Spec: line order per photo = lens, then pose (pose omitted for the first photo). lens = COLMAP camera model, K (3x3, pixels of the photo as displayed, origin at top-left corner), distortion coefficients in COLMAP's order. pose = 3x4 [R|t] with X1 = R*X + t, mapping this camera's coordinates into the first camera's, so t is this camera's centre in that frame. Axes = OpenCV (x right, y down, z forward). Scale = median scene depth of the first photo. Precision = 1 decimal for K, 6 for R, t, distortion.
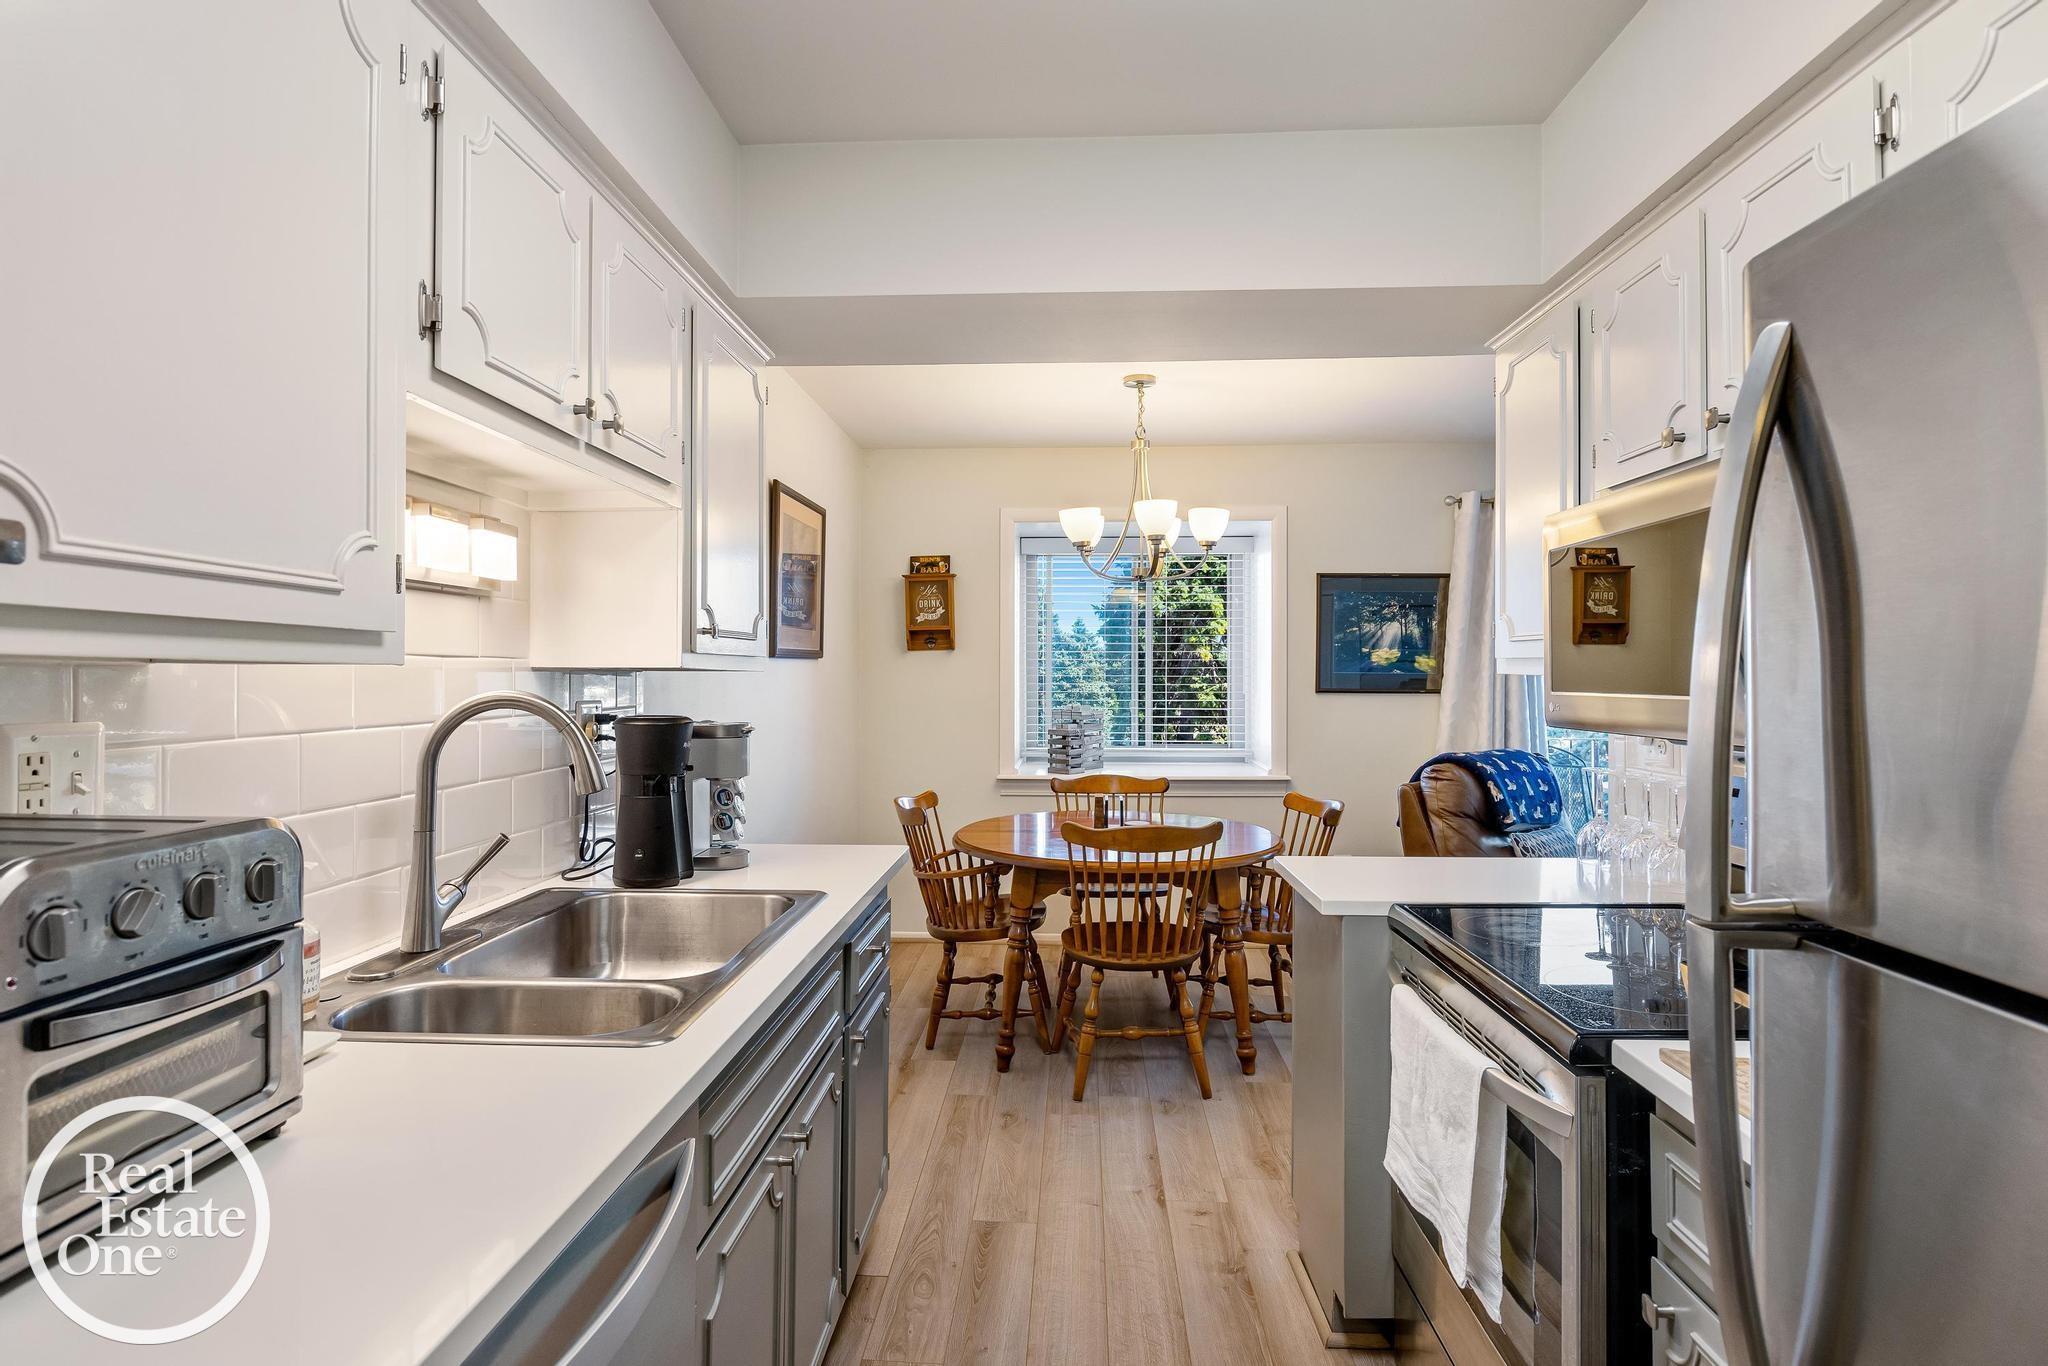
lens RADIAL K [[1053.0, 0, 1007.7], [0, 1053.0, 677.8], [0, 0, 1]] dist [-0.001803, 0.001860]
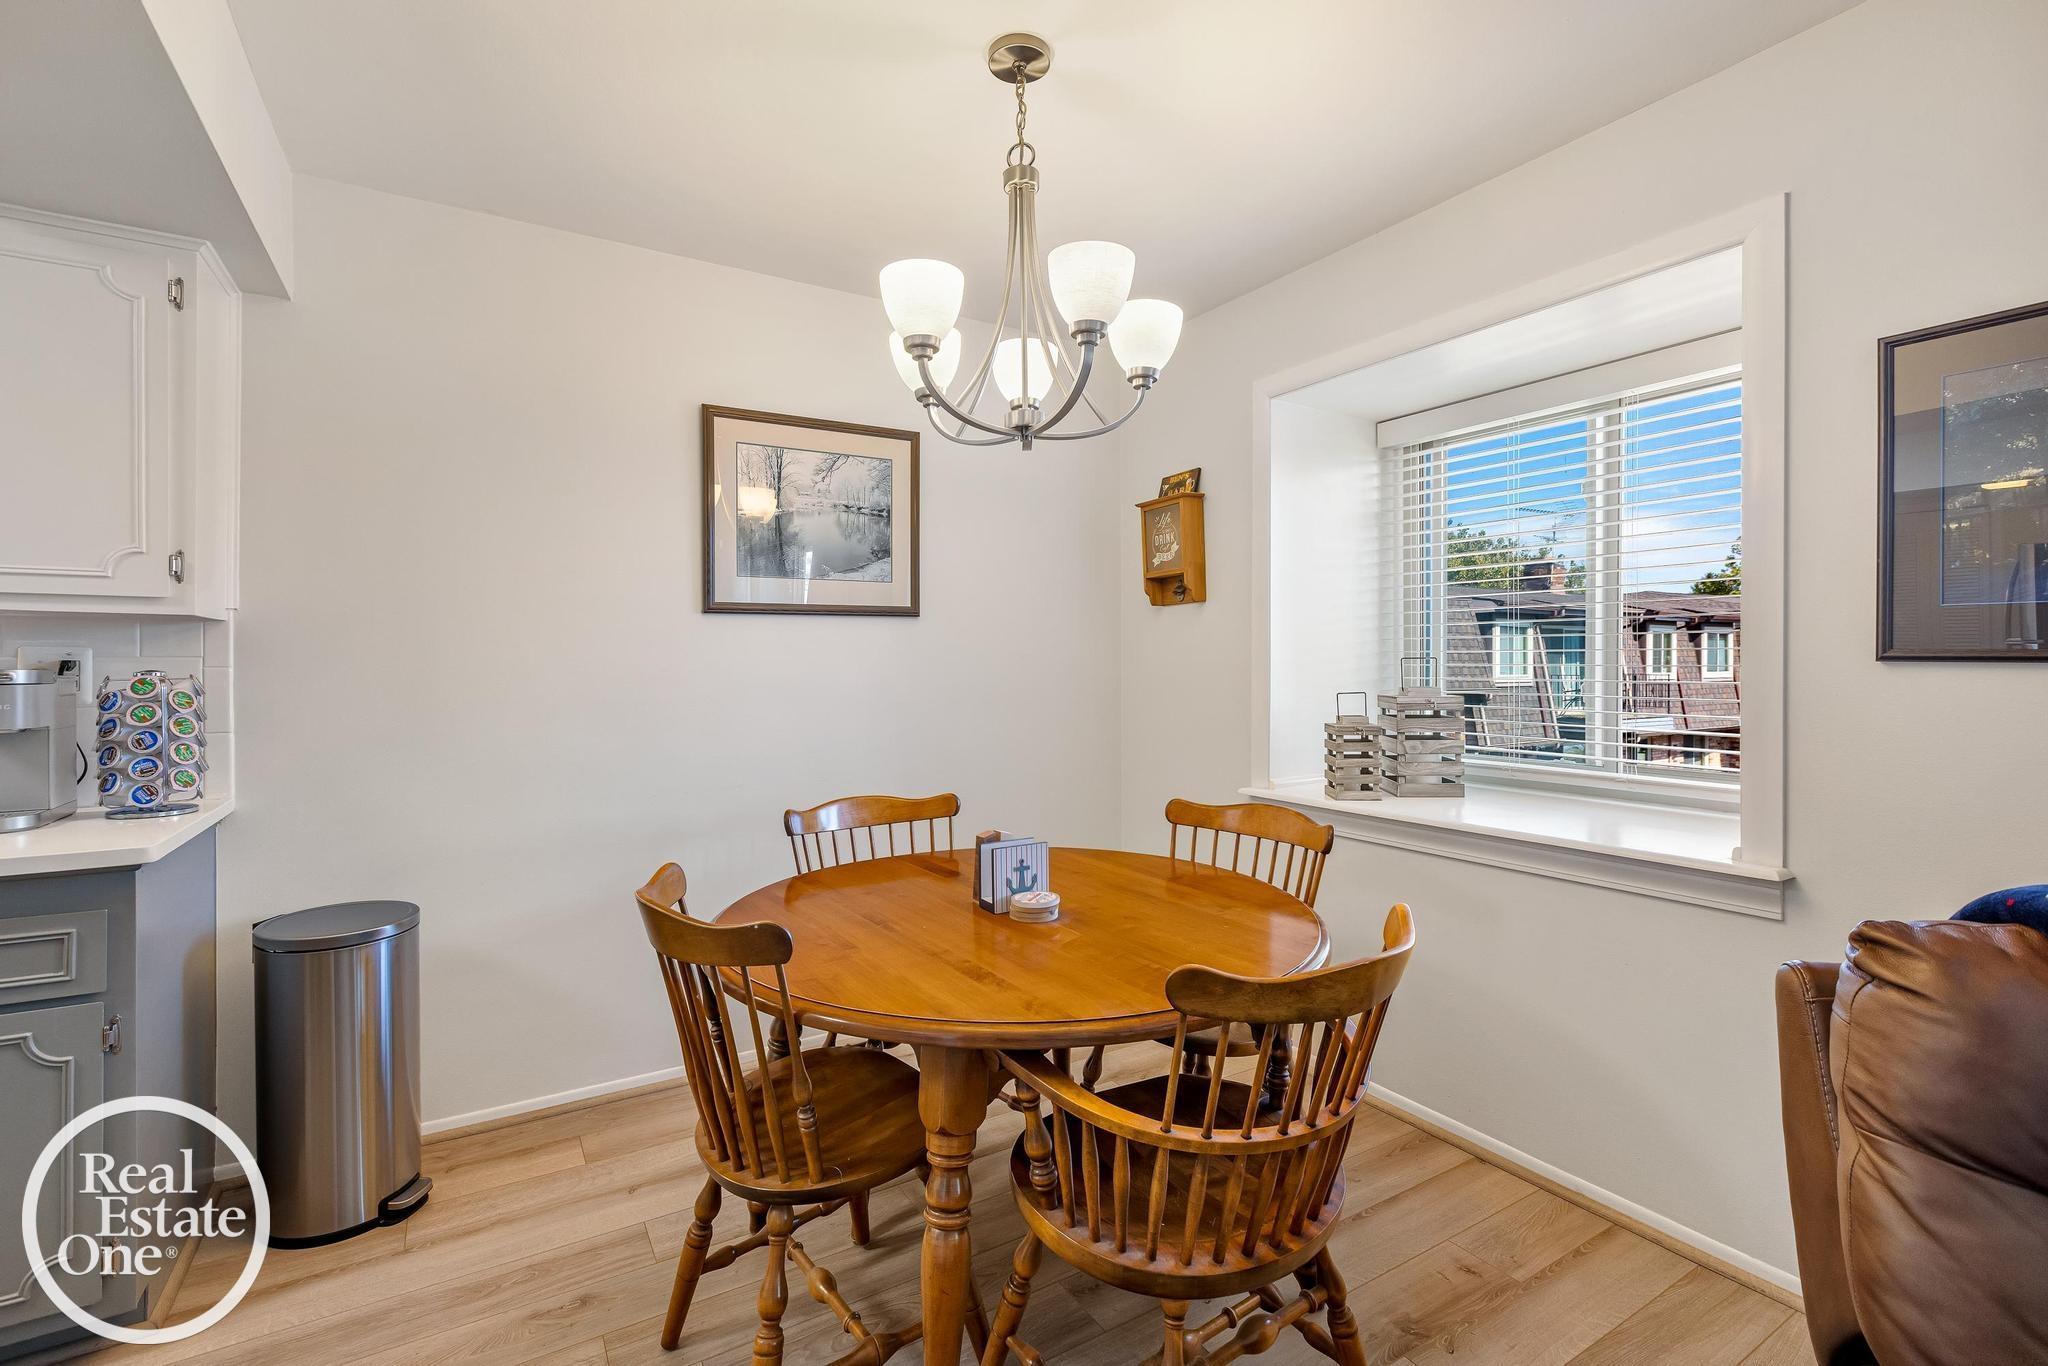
lens RADIAL K [[919.8, 0, 1021.7], [0, 919.8, 659.4], [0, 0, 1]] dist [0.000138, -0.000138]
pose [[0.572444, -0.001049, -0.819943, 0.388290], [-0.005088, 0.999975, -0.004831, 0.015724], [0.819928, 0.006938, 0.572425, 0.566267]]
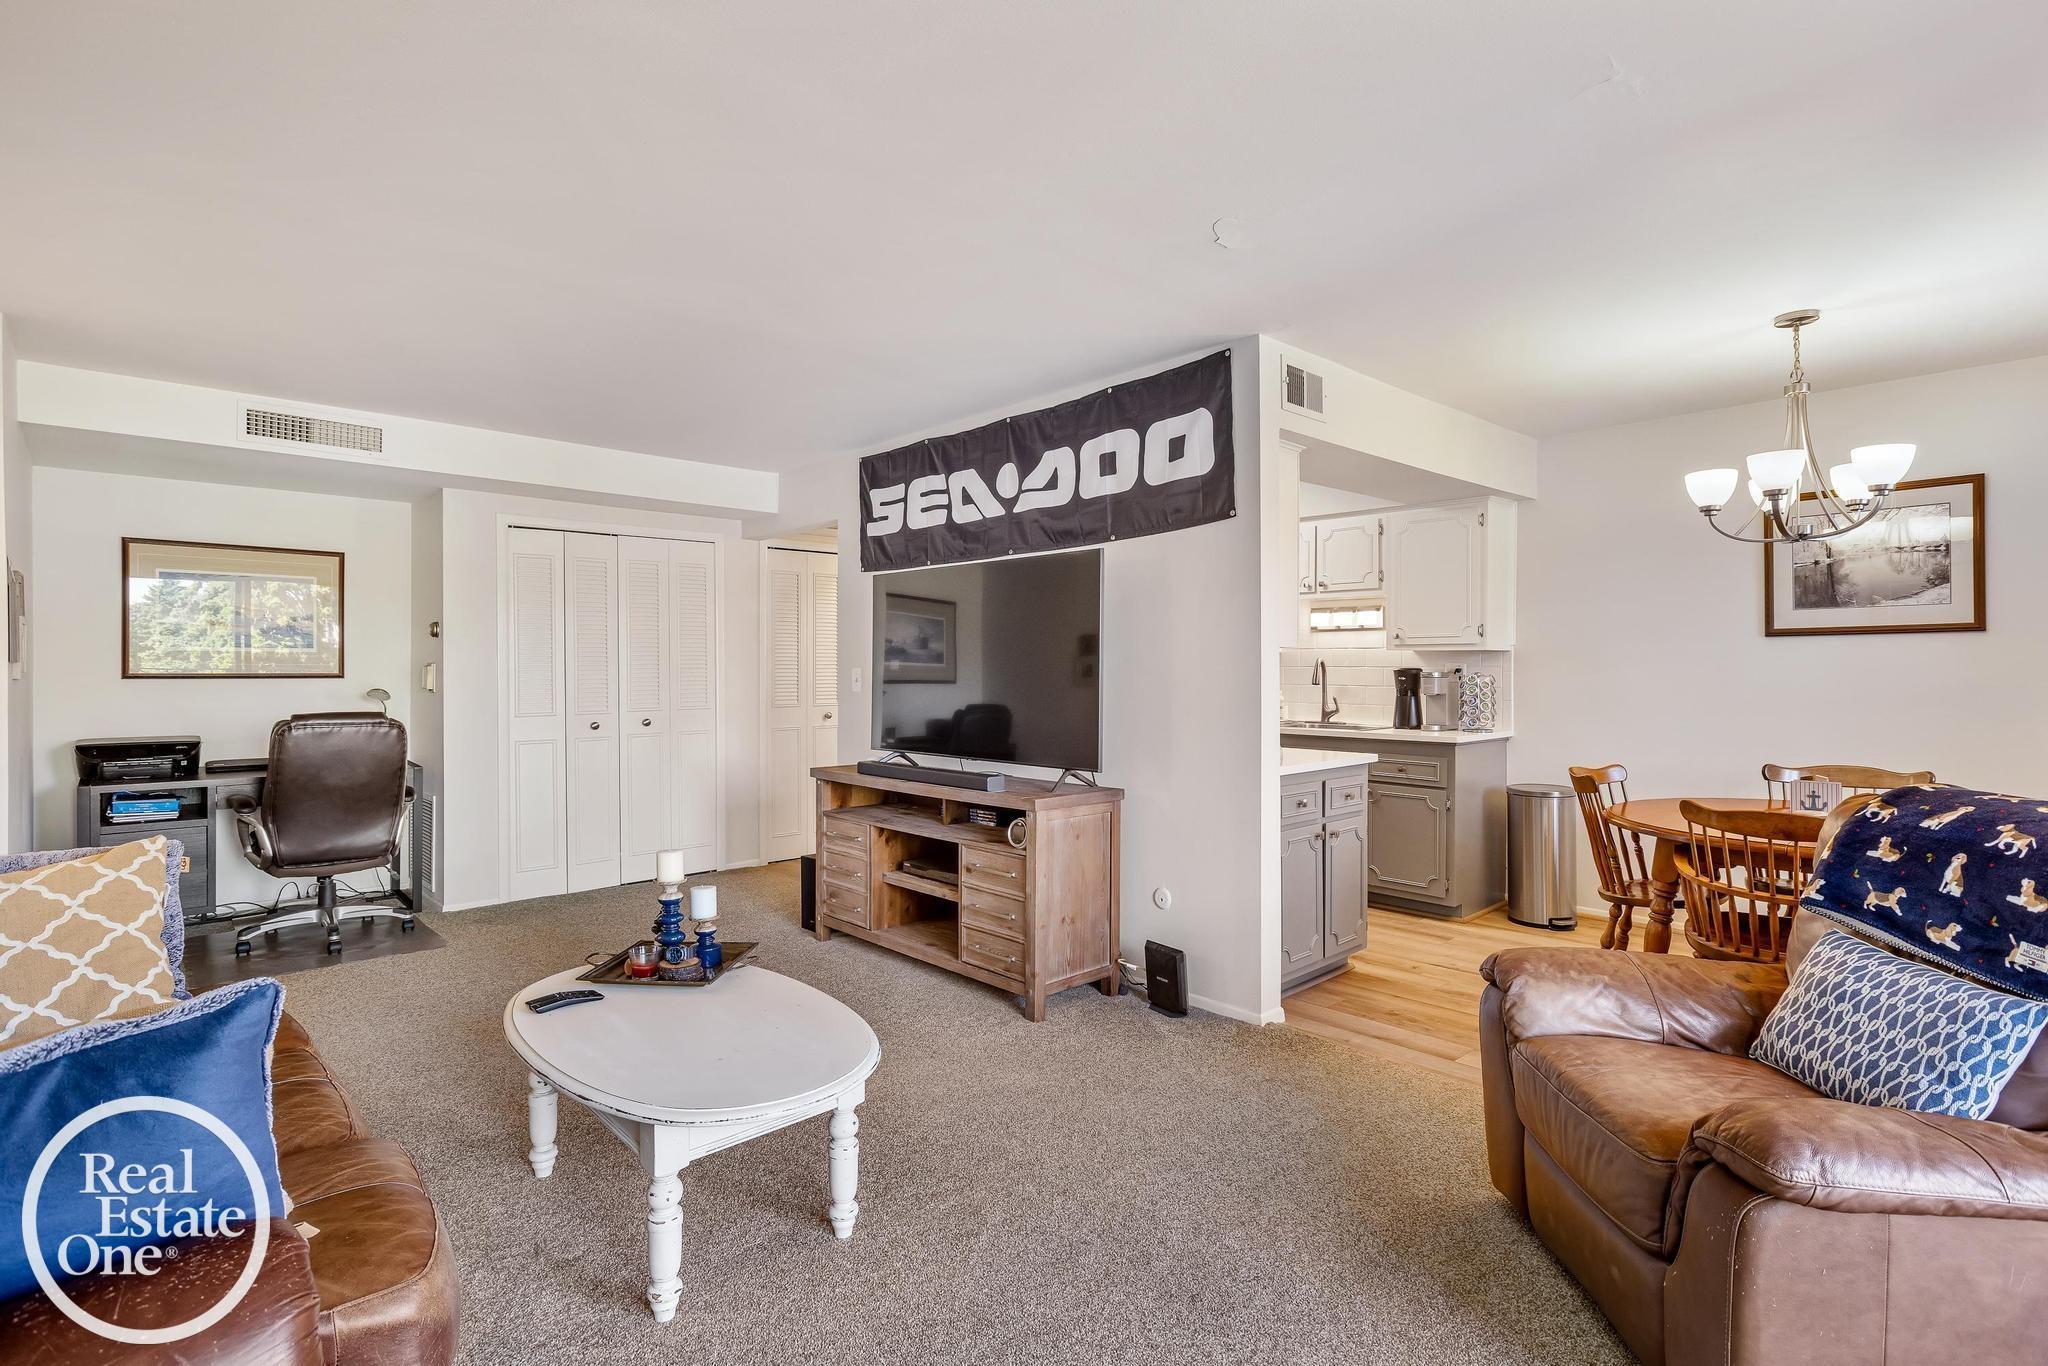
lens RADIAL K [[981.3, 0, 1018.7], [0, 981.3, 673.0], [0, 0, 1]] dist [0.001015, -0.002119]
pose [[-0.695737, 0.007290, -0.718260, 0.921257], [-0.001506, 0.999932, 0.011607, 0.009605], [0.718295, 0.009157, -0.695678, 0.854502]]
